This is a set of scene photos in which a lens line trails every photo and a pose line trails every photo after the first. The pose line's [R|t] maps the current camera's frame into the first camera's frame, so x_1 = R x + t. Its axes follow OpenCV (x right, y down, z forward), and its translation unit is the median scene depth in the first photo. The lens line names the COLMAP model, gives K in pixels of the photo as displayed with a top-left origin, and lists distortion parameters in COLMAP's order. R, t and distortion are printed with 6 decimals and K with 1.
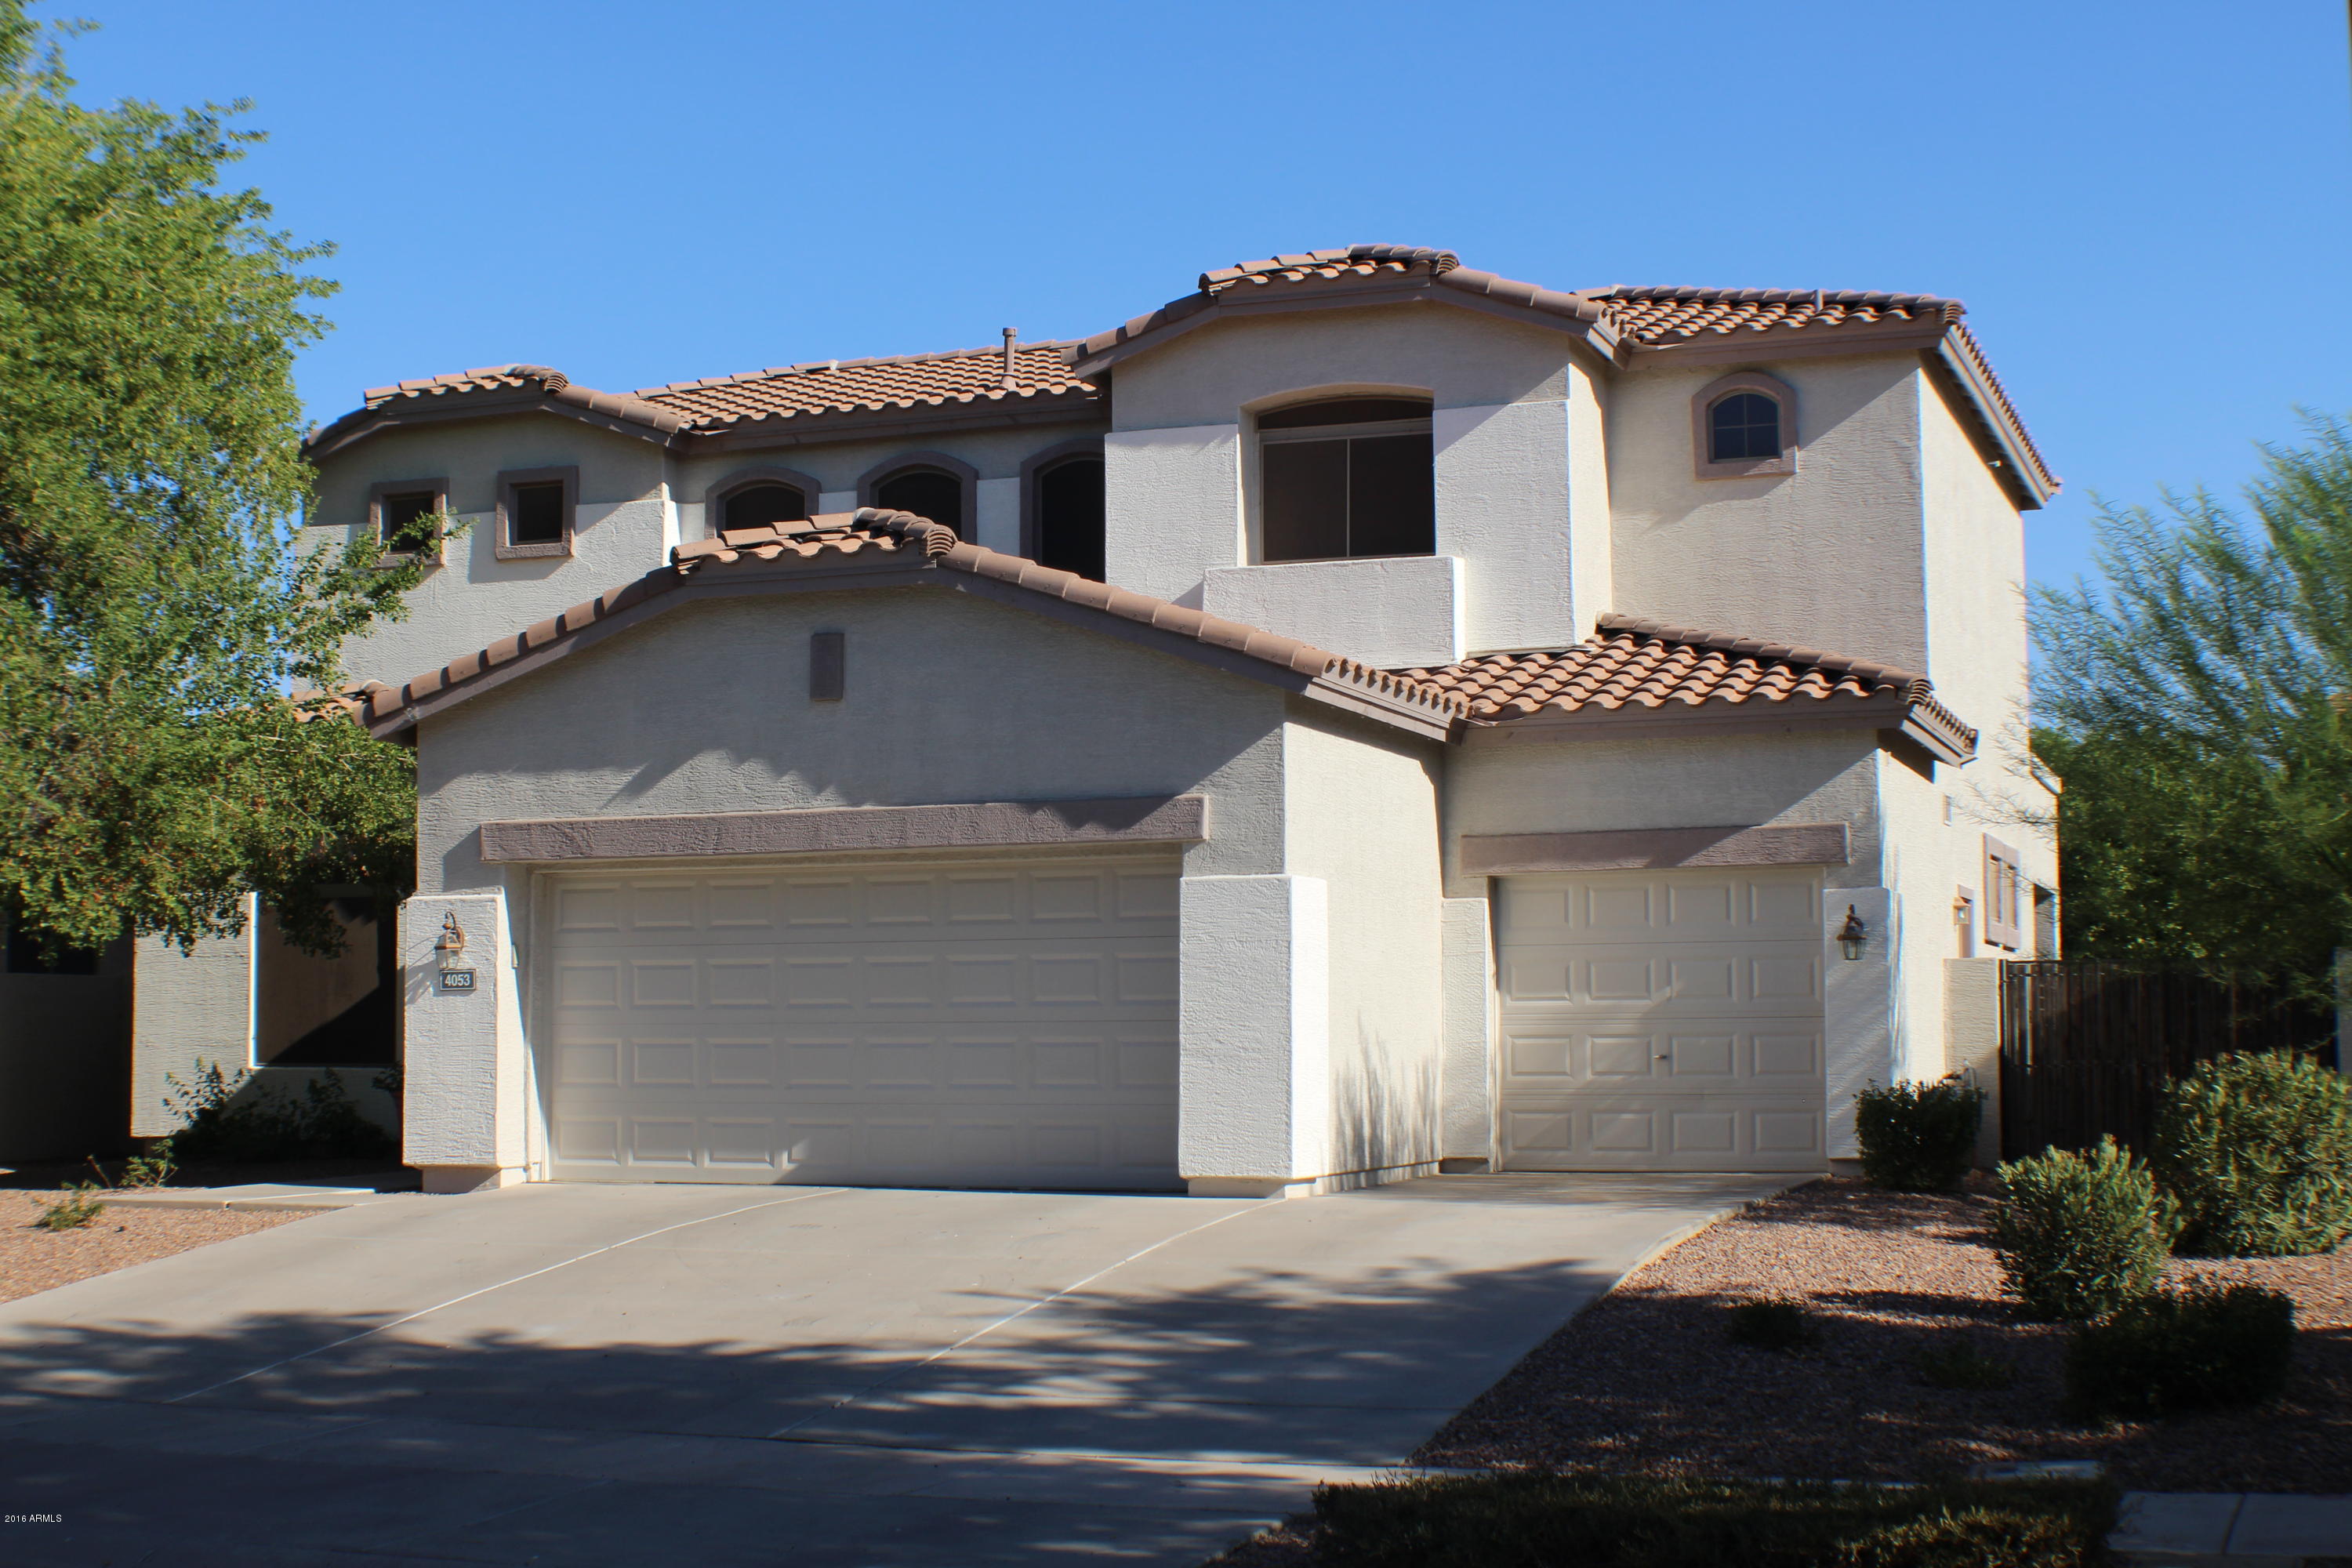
lens RADIAL K [[3218.3, 0, 1176.0], [0, 3218.3, 784.0], [0, 0, 1]] dist [-0.198140, 0.096095]
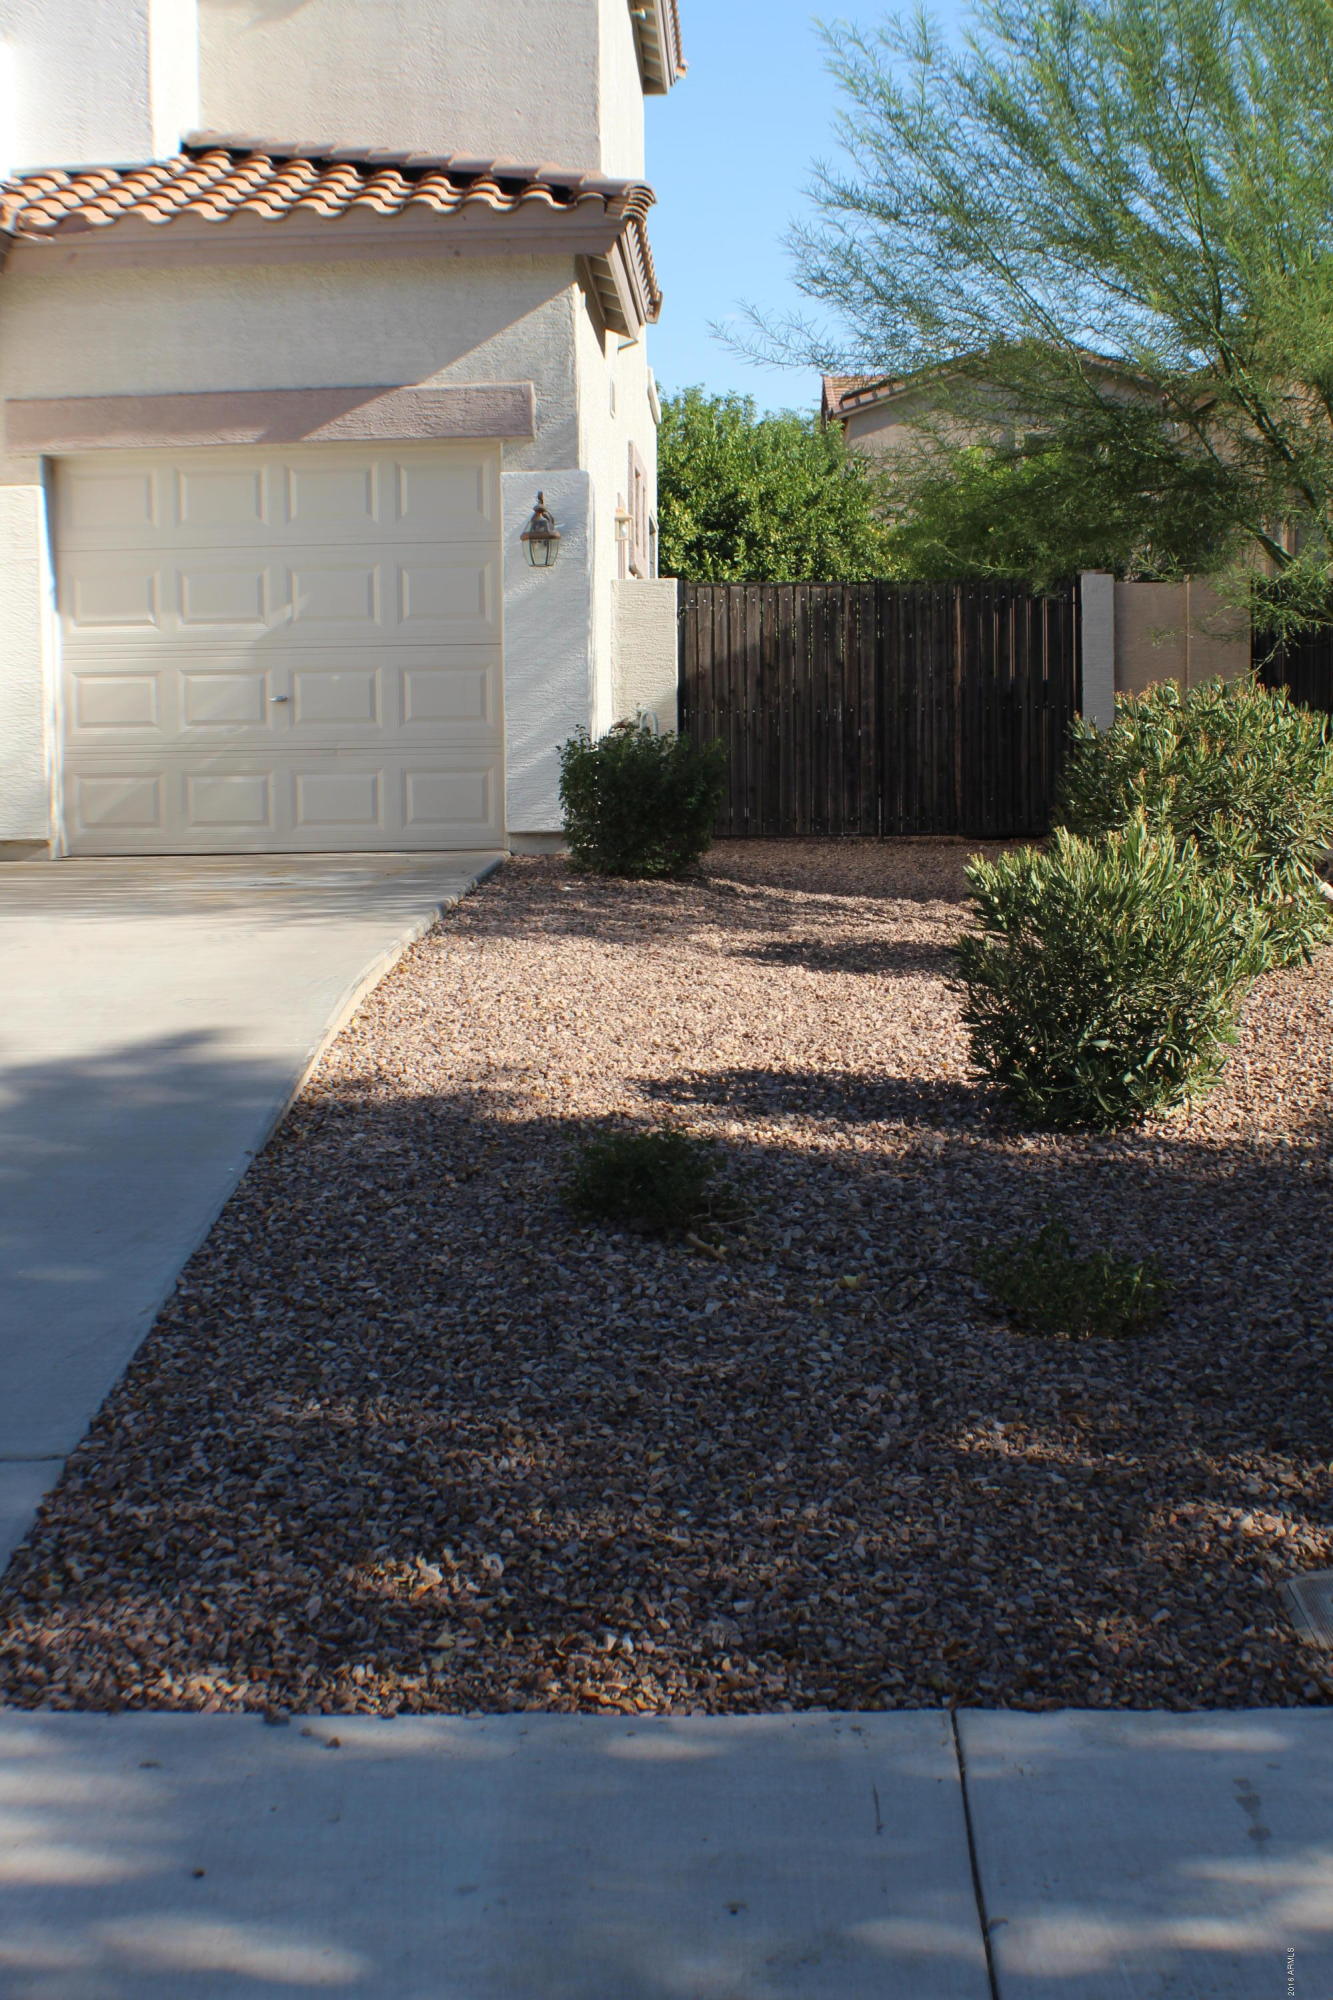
lens RADIAL K [[2736.7, 0, 666.5], [0, 2736.7, 1000.0], [0, 0, 1]] dist [-0.198140, 0.096095]
pose [[0.945956, -0.043245, 0.321399, 0.030369], [-0.016977, 0.983106, 0.182249, 0.037379], [-0.323851, -0.177856, 0.929240, 0.371695]]
